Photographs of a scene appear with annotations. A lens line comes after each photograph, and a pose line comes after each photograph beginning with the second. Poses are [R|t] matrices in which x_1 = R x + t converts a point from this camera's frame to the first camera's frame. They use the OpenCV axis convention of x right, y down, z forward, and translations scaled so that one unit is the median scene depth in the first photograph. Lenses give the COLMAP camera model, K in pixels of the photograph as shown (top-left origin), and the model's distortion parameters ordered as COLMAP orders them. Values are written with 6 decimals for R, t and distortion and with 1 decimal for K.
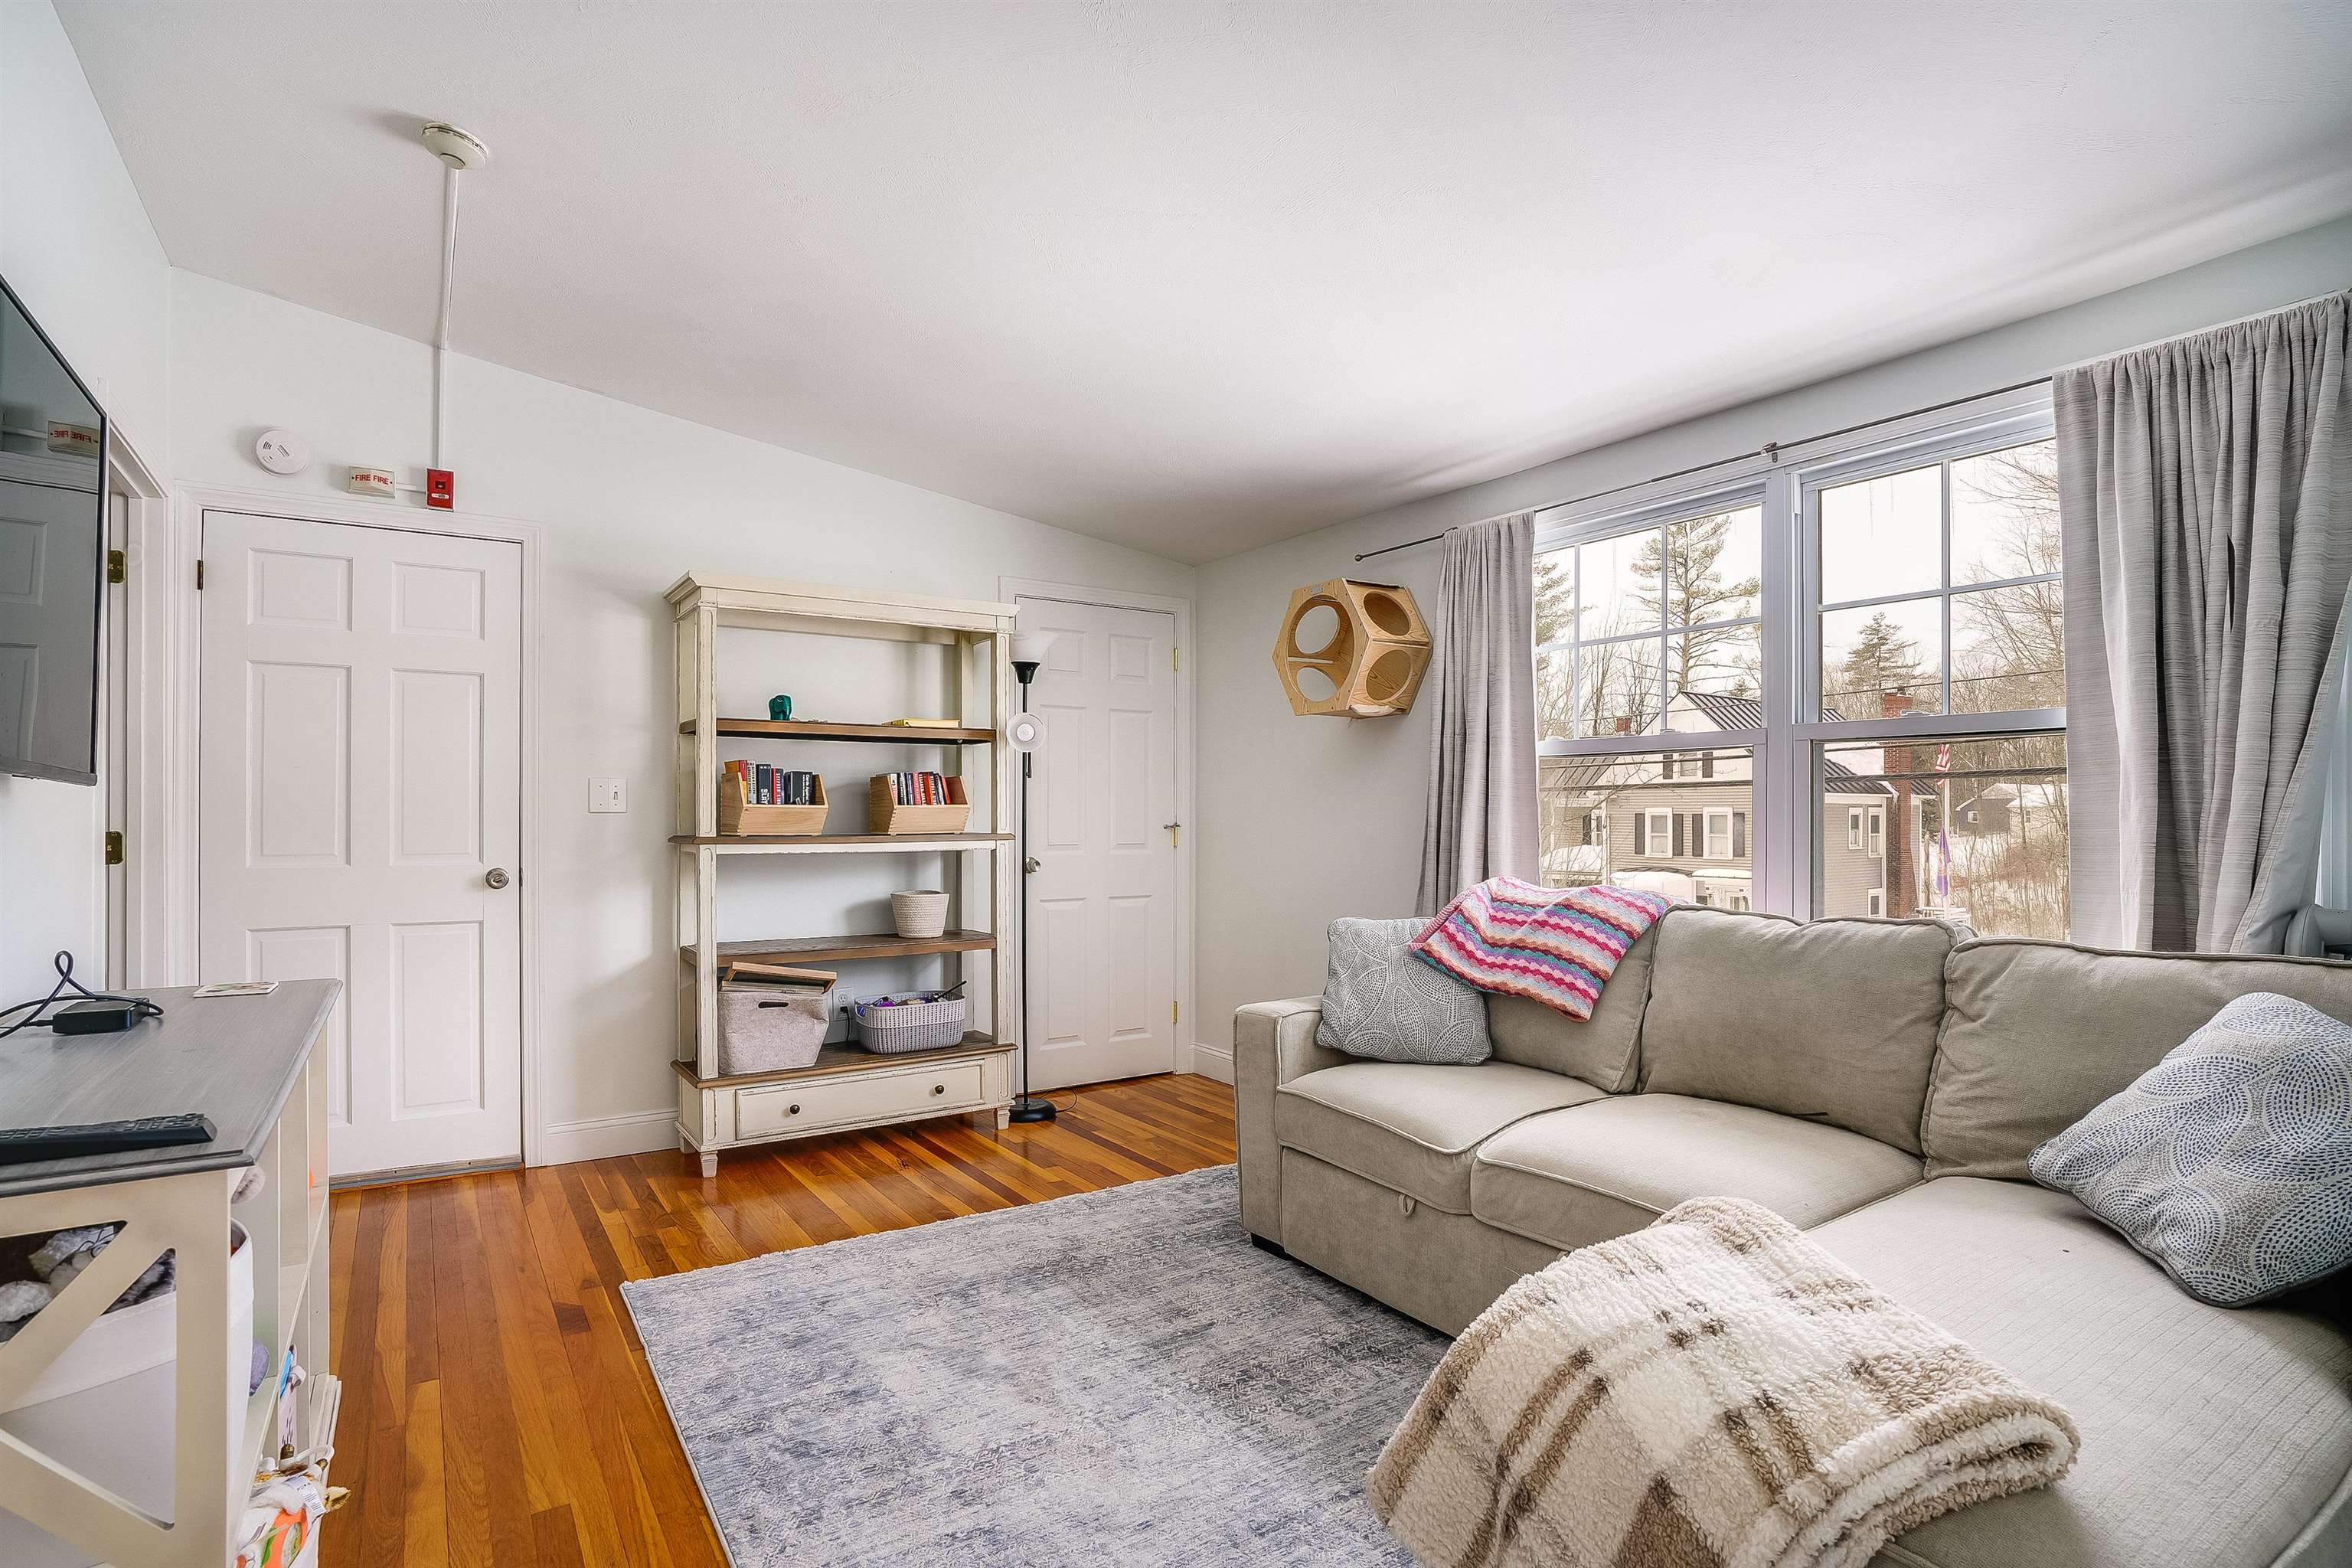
lens RADIAL K [[1170.7, 0, 1189.1], [0, 1170.7, 827.6], [0, 0, 1]] dist [-0.026984, 0.000386]
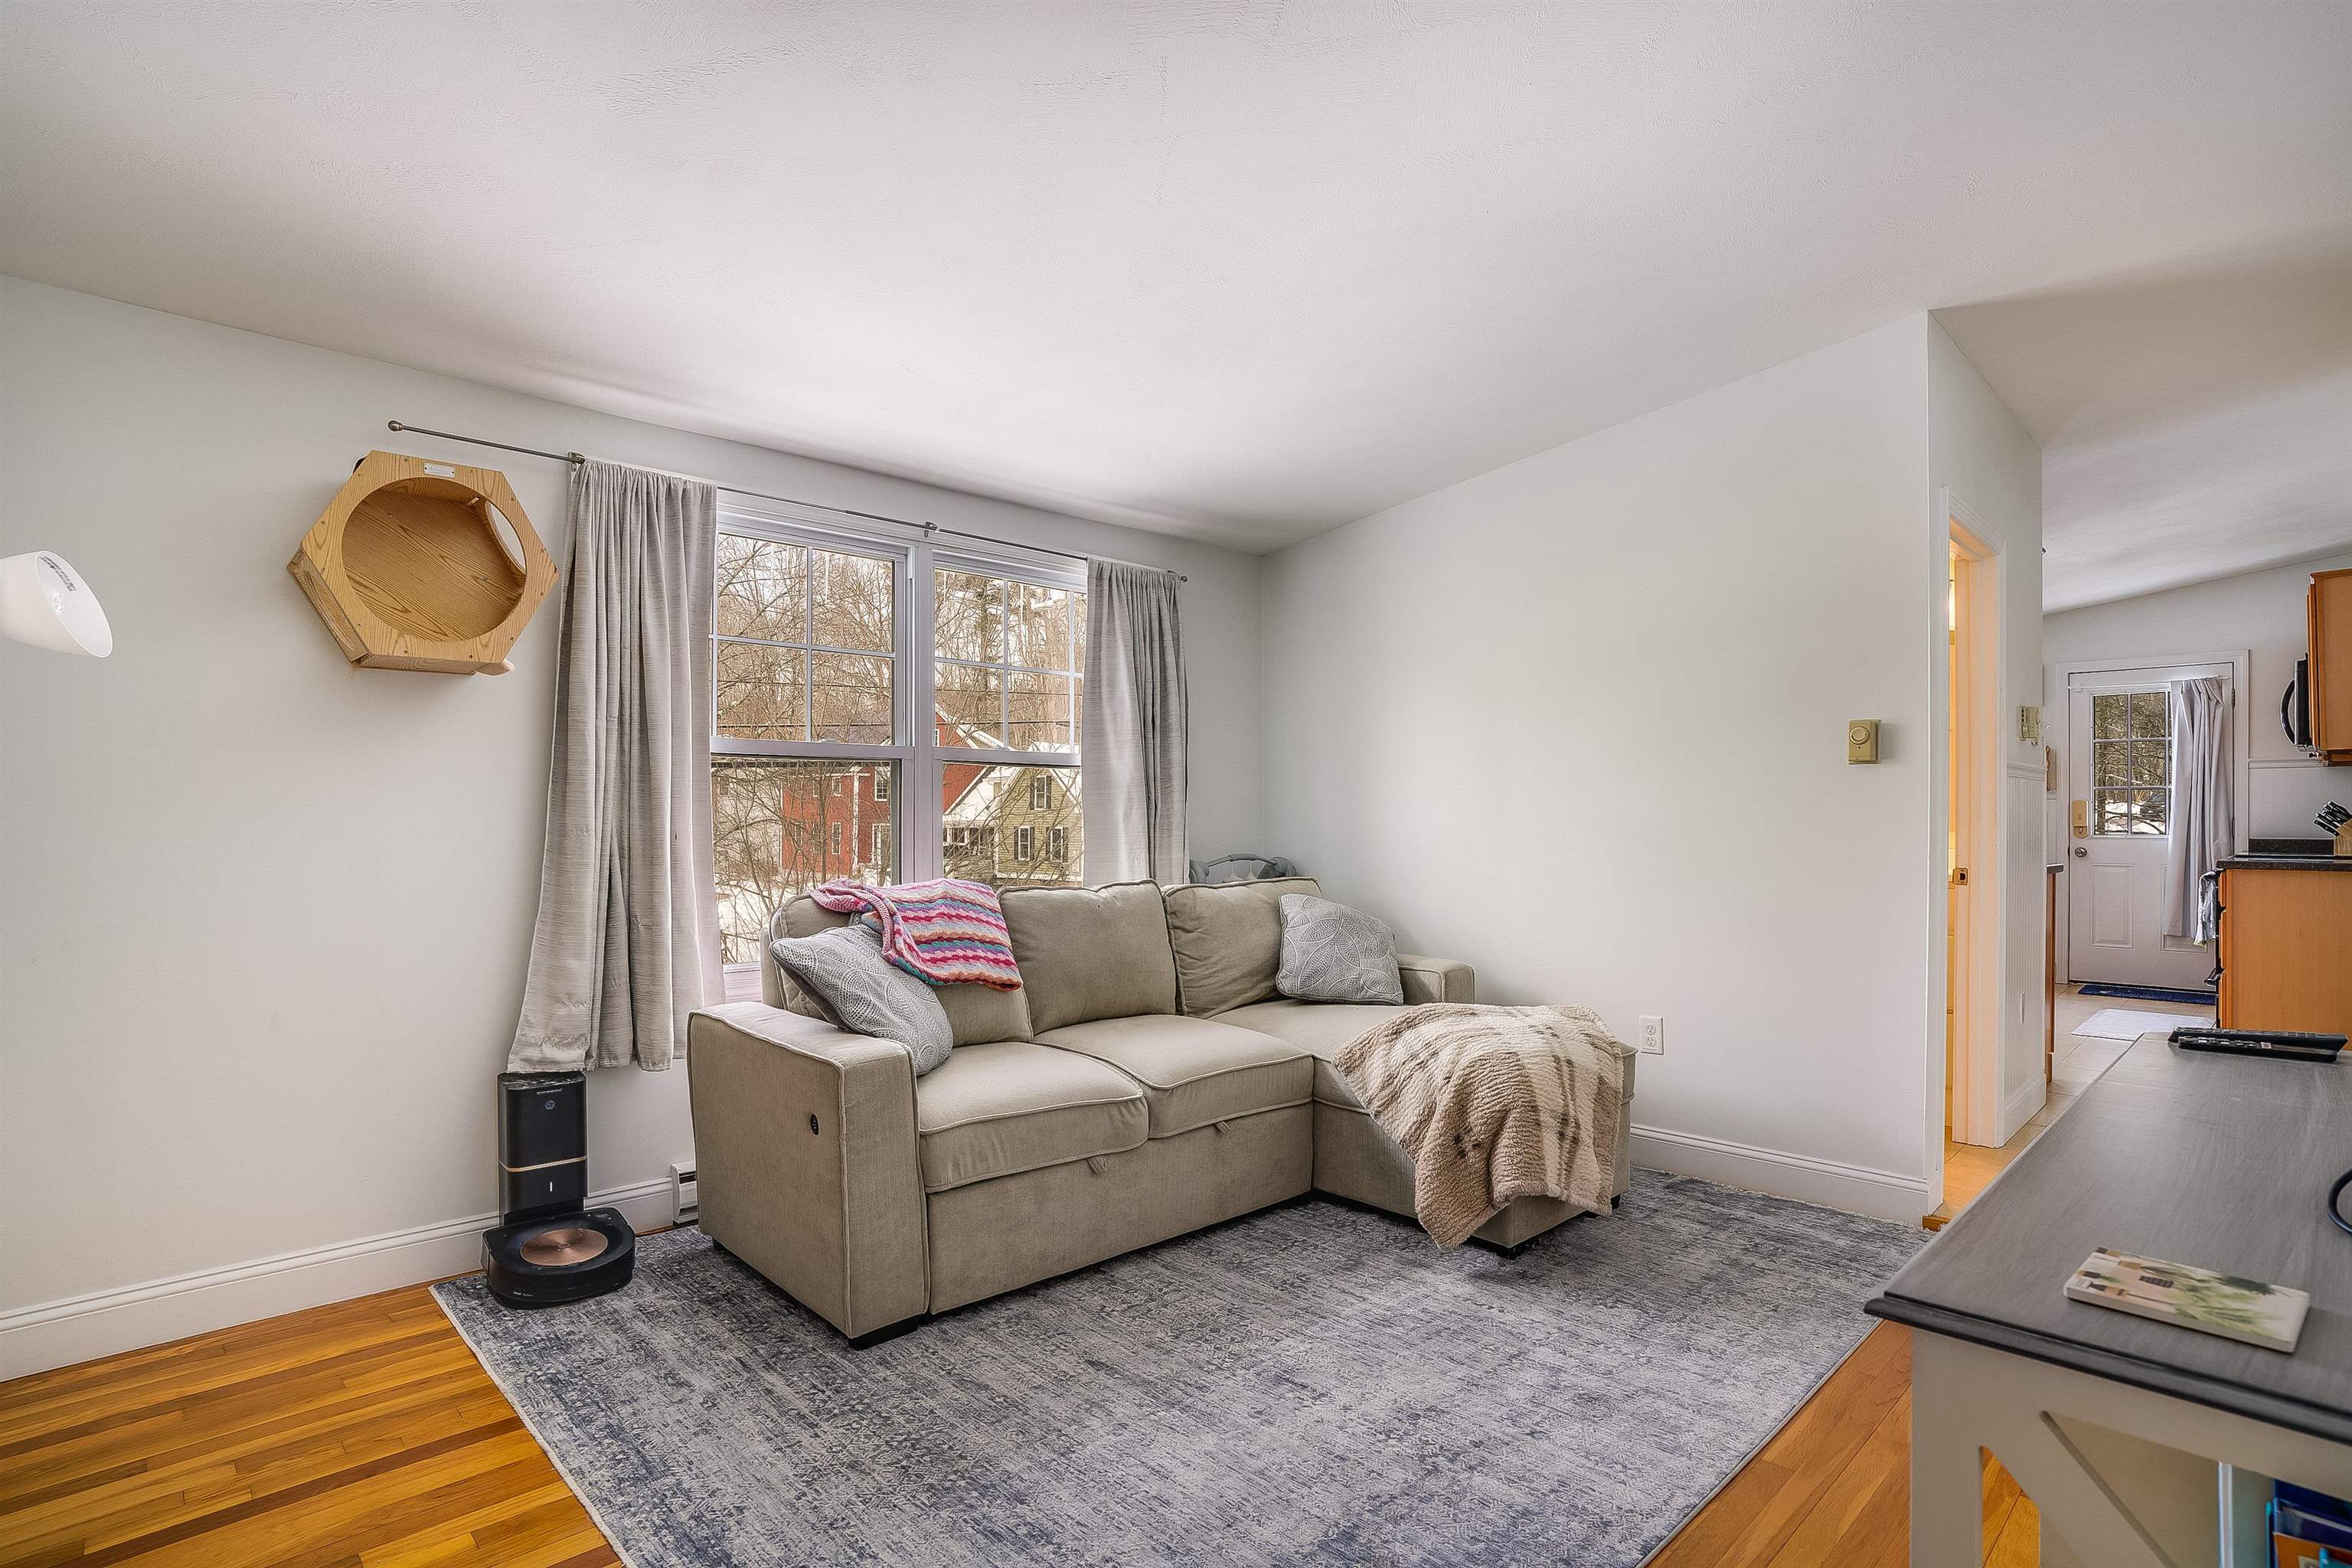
lens RADIAL K [[1170.7, 0, 1189.1], [0, 1170.7, 827.6], [0, 0, 1]] dist [-0.026984, 0.000386]
pose [[-0.169631, -0.006004, 0.985489, -1.000527], [0.011772, 0.999898, 0.008118, -0.009079], [-0.985437, 0.012979, -0.169543, 1.178857]]
